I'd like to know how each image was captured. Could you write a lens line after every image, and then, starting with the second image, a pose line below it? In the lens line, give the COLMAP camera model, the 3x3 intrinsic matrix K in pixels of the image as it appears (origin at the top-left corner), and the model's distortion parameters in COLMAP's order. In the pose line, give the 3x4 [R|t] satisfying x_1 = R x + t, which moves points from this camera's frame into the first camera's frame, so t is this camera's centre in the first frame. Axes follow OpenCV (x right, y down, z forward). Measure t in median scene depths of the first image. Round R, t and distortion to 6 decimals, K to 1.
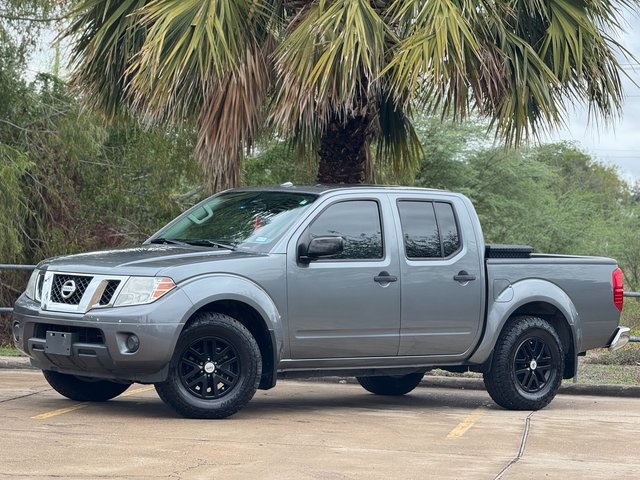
lens RADIAL K [[2248.4, 0, 319.1], [0, 2248.4, 220.0], [0, 0, 1]] dist [0.305219, -1.593680]
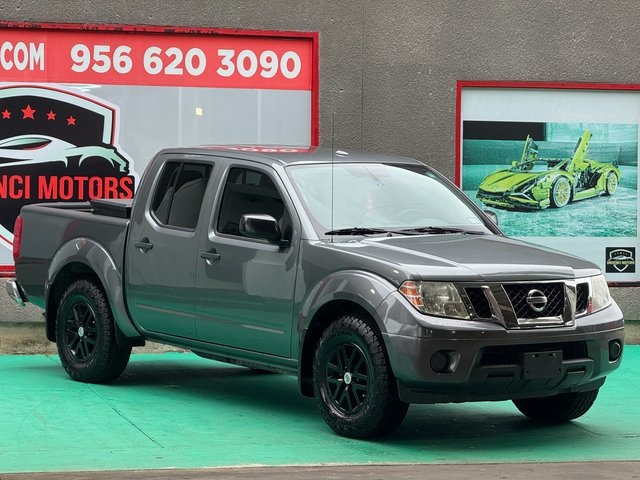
lens RADIAL K [[2259.4, 0, 318.9], [0, 2259.4, 220.9], [0, 0, 1]] dist [0.218137, 0.467339]
pose [[0.084825, -0.087567, 0.992541, -0.965358], [-0.021042, 0.995751, 0.089648, -0.074051], [-0.996174, -0.028489, 0.082622, 1.017056]]
